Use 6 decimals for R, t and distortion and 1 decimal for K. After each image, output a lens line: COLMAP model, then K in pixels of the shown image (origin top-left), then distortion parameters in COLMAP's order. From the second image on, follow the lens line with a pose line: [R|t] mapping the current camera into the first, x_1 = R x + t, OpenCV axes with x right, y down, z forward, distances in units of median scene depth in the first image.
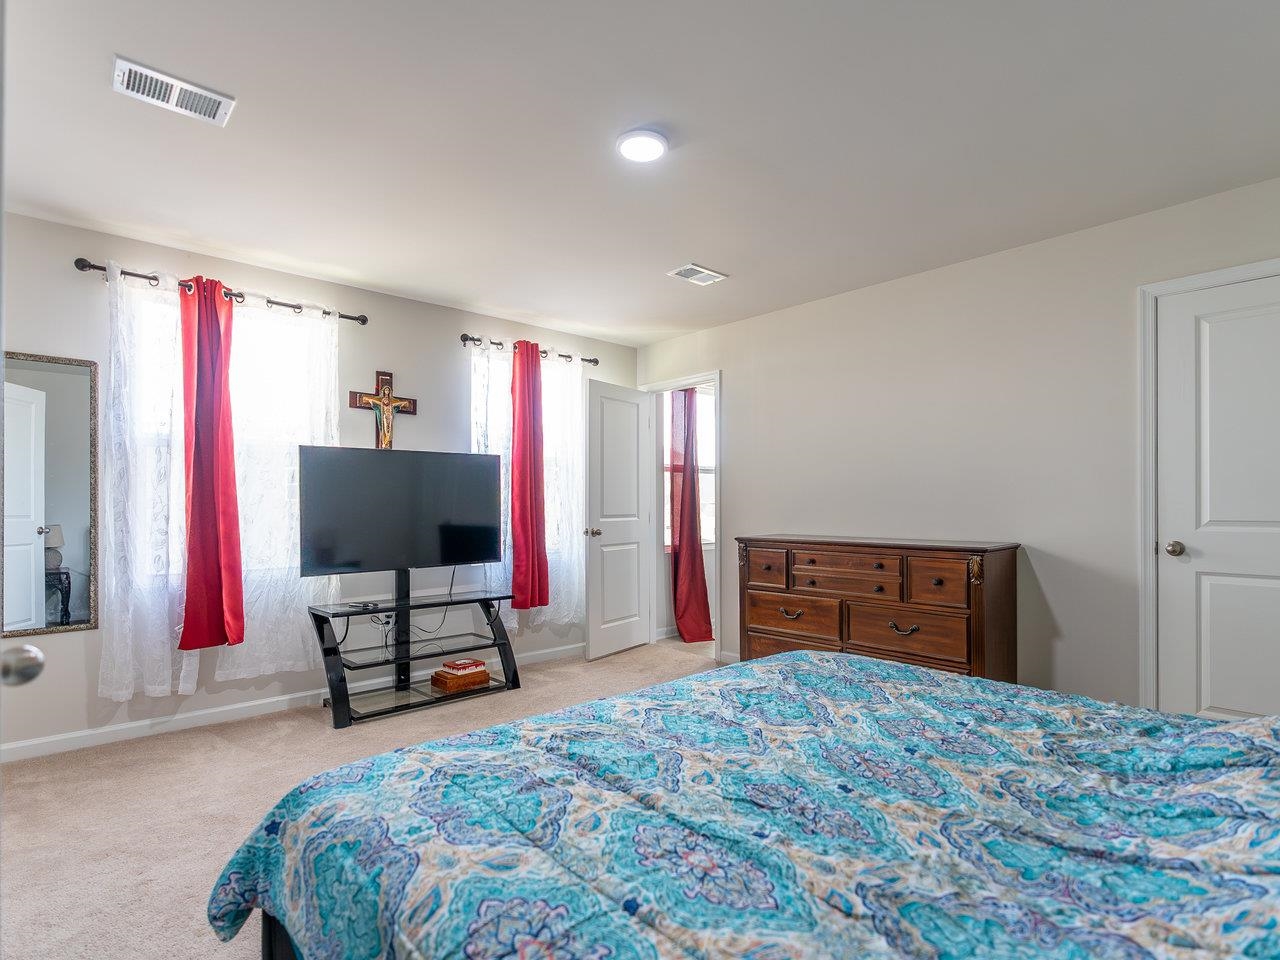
lens RADIAL K [[664.6, 0, 640.6], [0, 664.6, 507.8], [0, 0, 1]] dist [-0.006888, 0.006912]
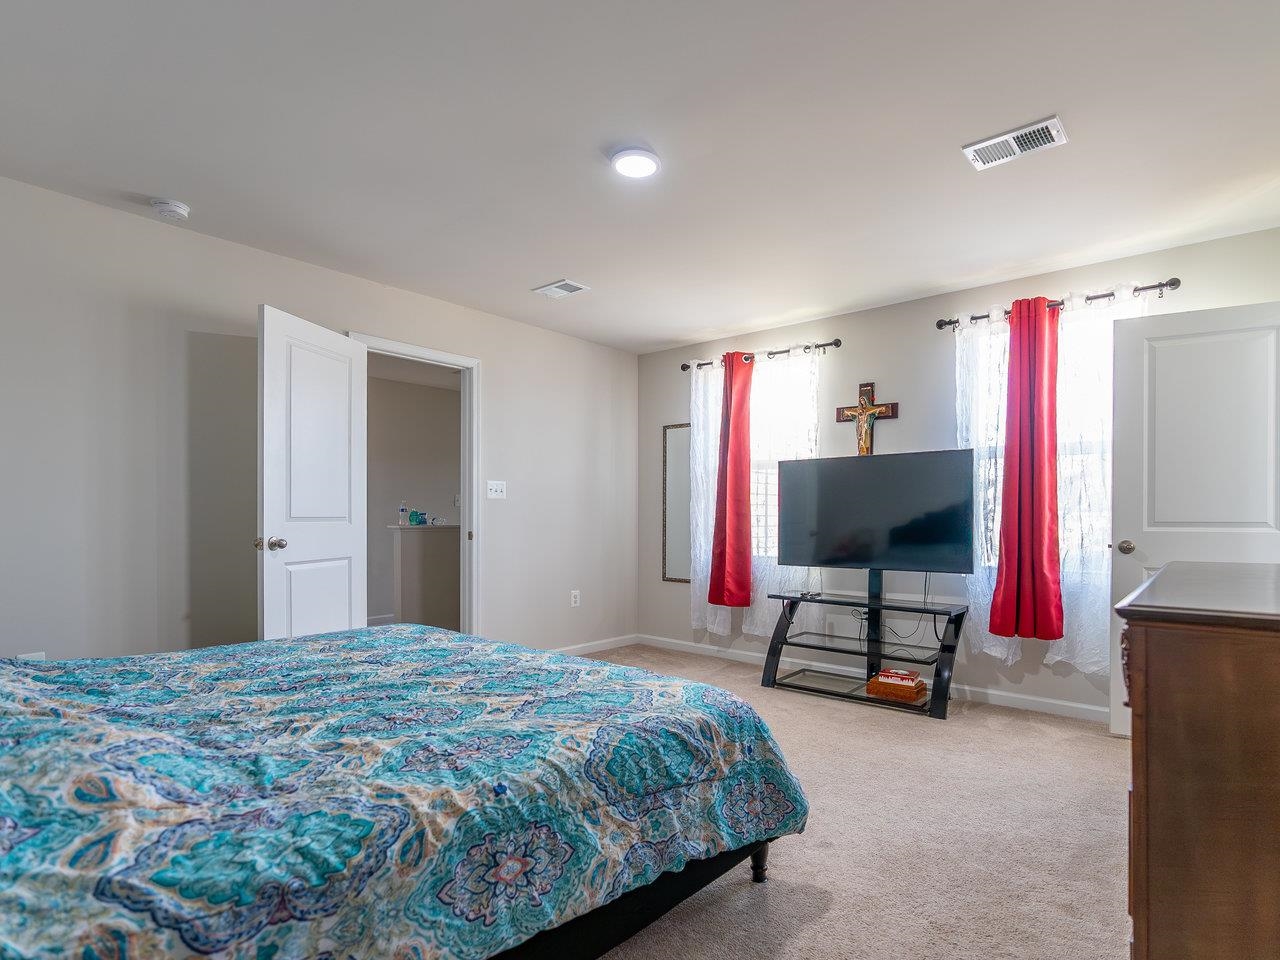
lens RADIAL K [[664.6, 0, 677.0], [0, 664.6, 517.5], [0, 0, 1]] dist [-0.006888, 0.006912]
pose [[0.147343, 0.004026, -0.989077, 0.625084], [-0.006185, 0.999976, 0.003149, 0.009946], [0.989066, 0.005654, 0.147364, 0.540169]]
